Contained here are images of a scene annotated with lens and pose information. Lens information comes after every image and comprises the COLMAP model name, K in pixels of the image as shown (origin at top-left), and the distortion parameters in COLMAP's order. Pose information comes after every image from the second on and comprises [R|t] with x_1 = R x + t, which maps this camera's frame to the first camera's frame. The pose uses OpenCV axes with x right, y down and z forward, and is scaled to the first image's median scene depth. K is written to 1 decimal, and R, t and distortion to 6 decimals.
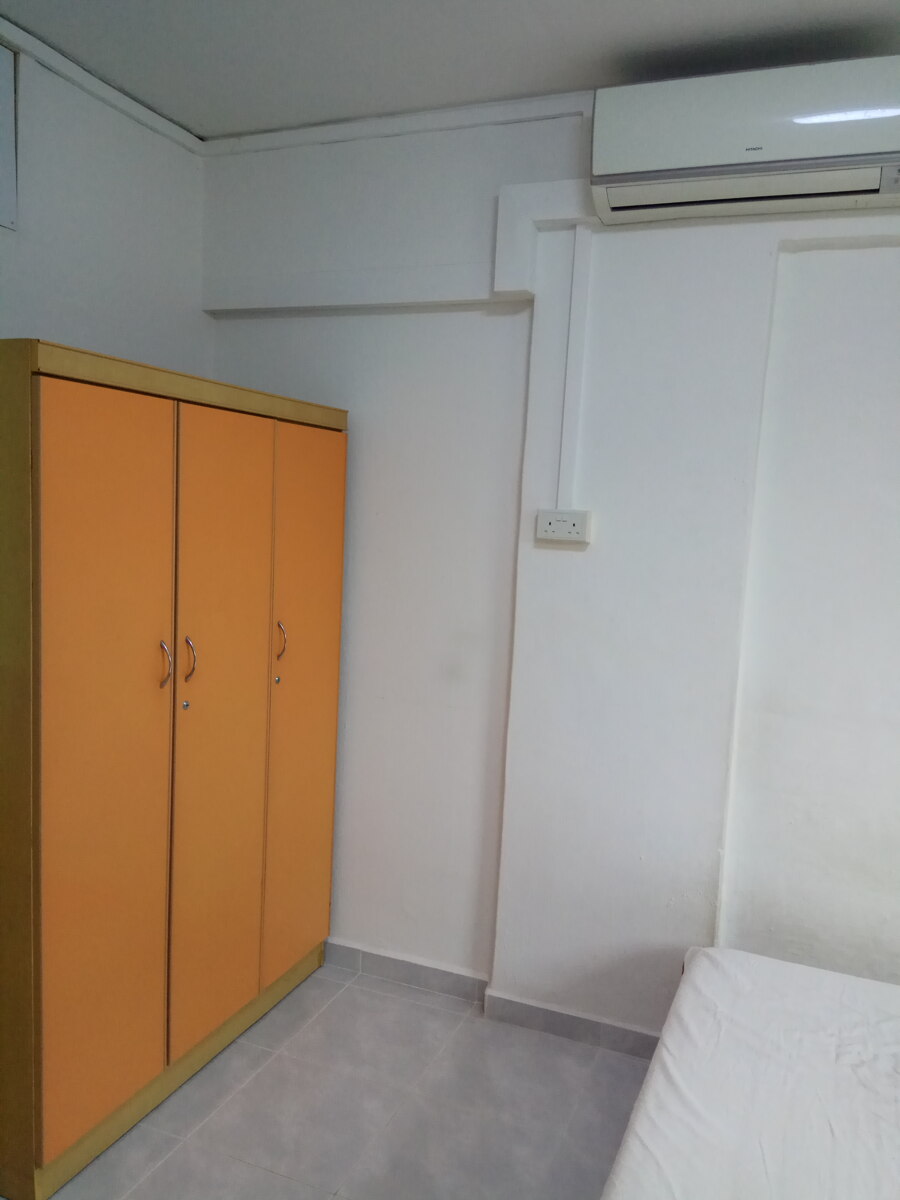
lens RADIAL K [[934.2, 0, 448.7], [0, 934.2, 602.0], [0, 0, 1]] dist [0.096648, -0.134438]
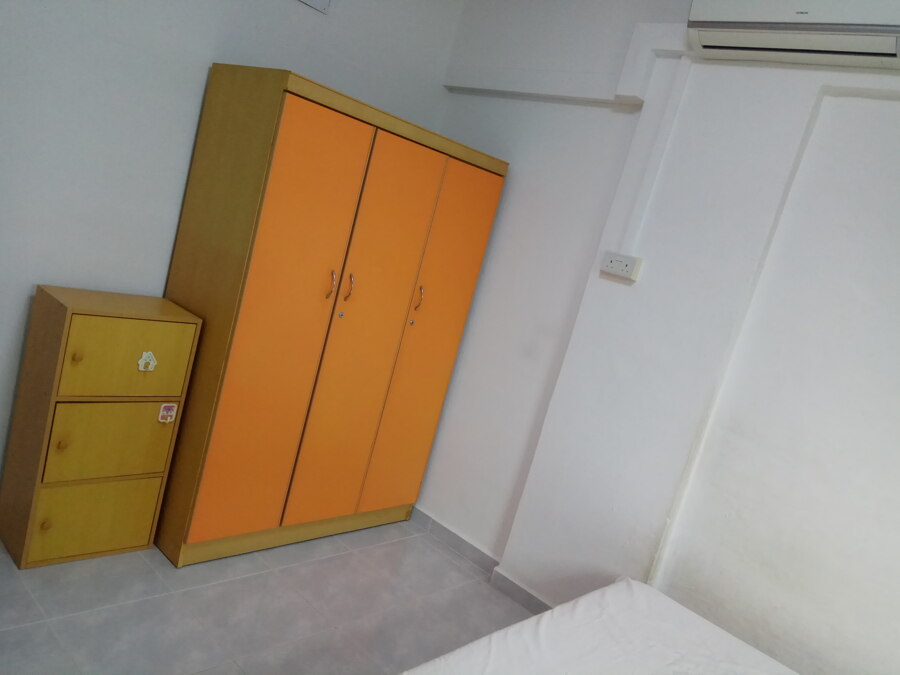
lens RADIAL K [[700.7, 0, 456.1], [0, 700.7, 334.7], [0, 0, 1]] dist [0.096648, -0.134438]
pose [[0.918191, 0.248225, -0.308722, 0.249669], [-0.250868, 0.967499, 0.031786, 0.048213], [0.306578, 0.048263, 0.950621, -0.076850]]
